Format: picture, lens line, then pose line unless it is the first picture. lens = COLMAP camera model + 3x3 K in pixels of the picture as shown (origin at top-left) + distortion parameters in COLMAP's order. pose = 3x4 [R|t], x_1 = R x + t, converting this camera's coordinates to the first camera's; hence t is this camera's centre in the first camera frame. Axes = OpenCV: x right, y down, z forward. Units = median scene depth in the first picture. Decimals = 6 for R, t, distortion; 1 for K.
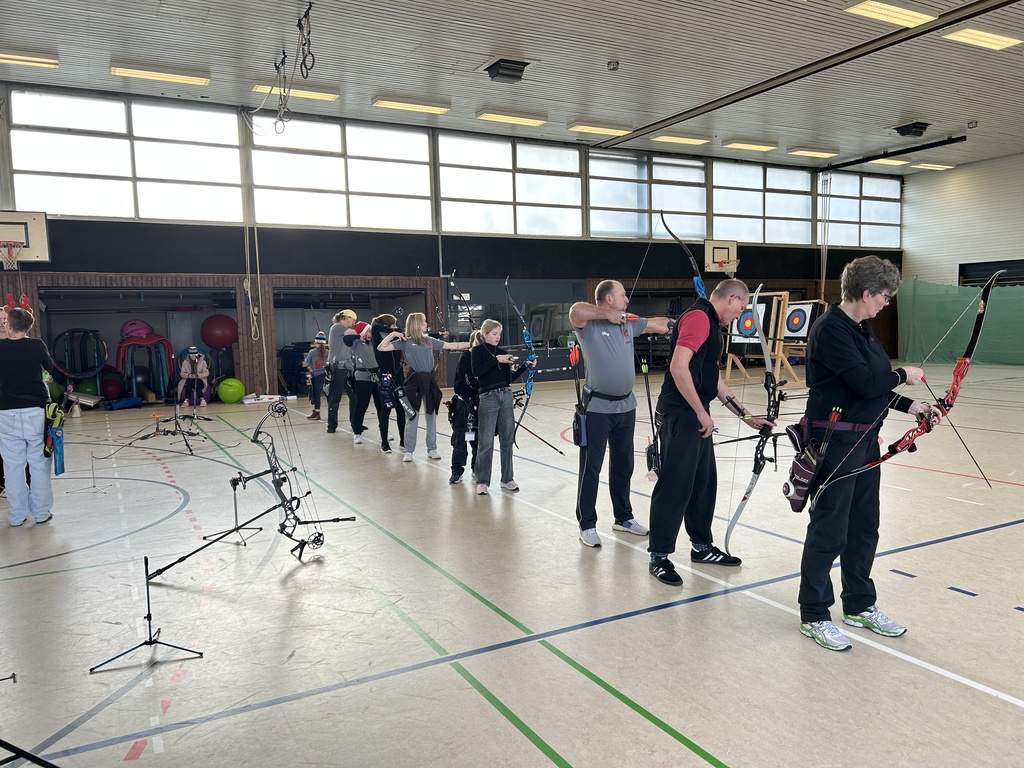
lens RADIAL K [[771.9, 0, 538.5], [0, 771.9, 387.8], [0, 0, 1]] dist [0.049170, -0.052480]
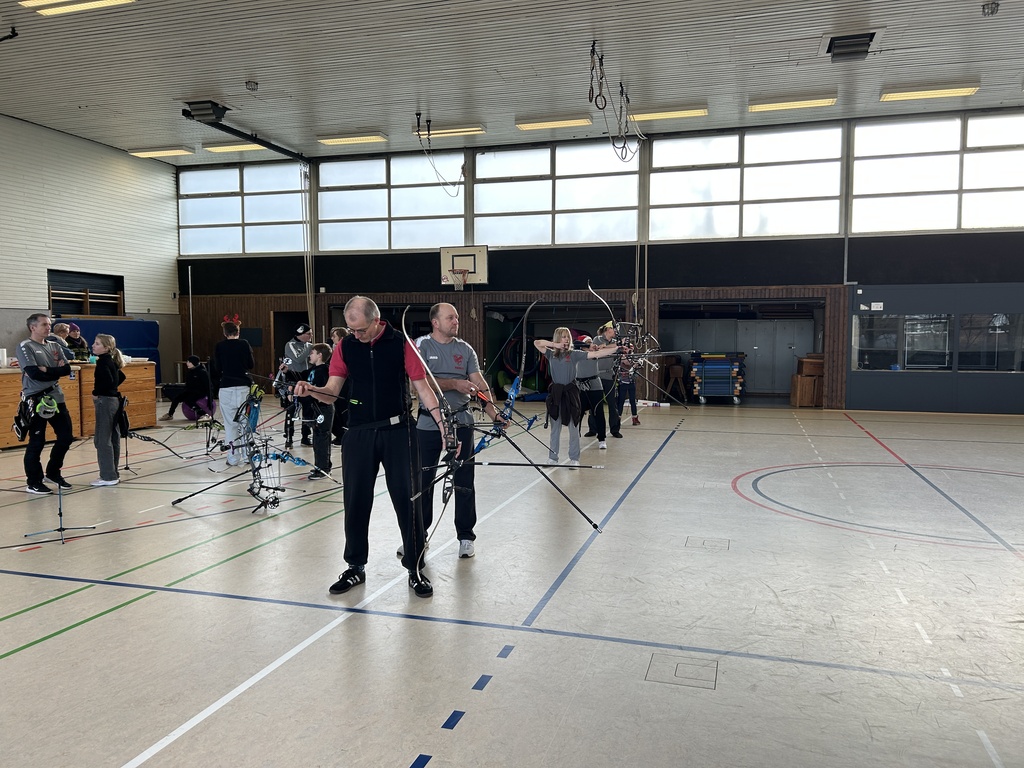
lens RADIAL K [[771.9, 0, 538.5], [0, 771.9, 387.8], [0, 0, 1]] dist [0.049170, -0.052480]
pose [[0.704654, 0.065131, -0.706556, 0.320029], [-0.075937, 0.996981, 0.016170, -0.014937], [0.705476, 0.042260, 0.707473, 0.147944]]
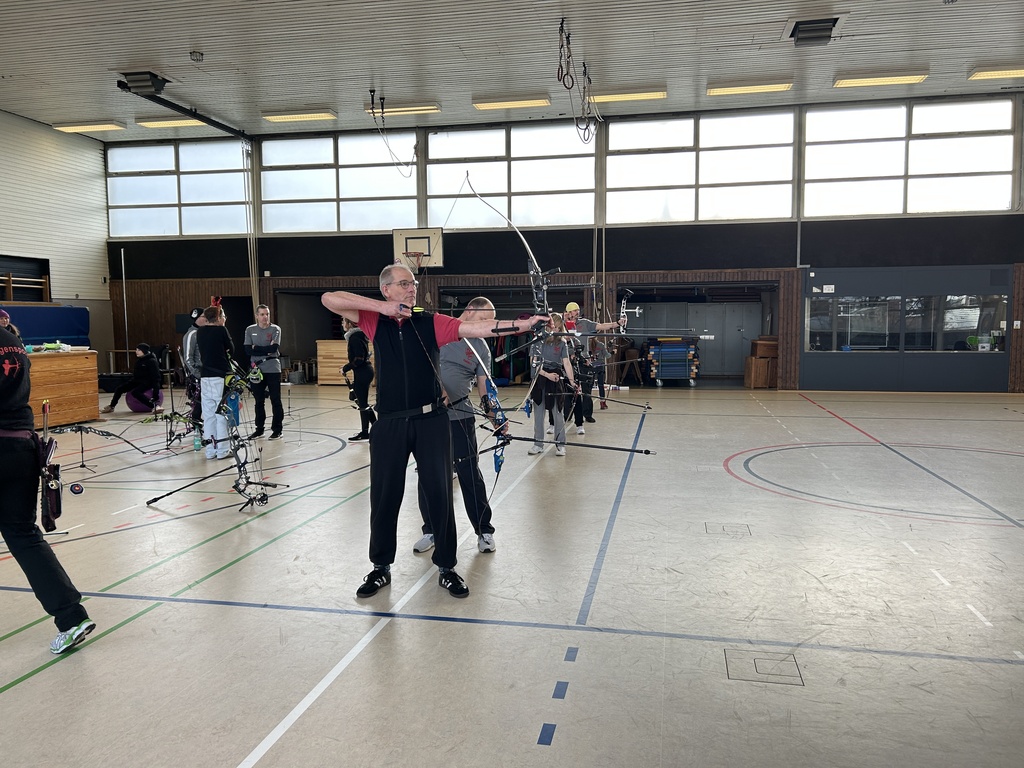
lens RADIAL K [[770.0, 0, 539.0], [0, 770.0, 380.1], [0, 0, 1]] dist [0.051137, -0.053848]
pose [[0.766580, 0.061681, -0.639179, 0.277862], [-0.063737, 0.997769, 0.019844, -0.012147], [0.638977, 0.025527, 0.768802, 0.131855]]
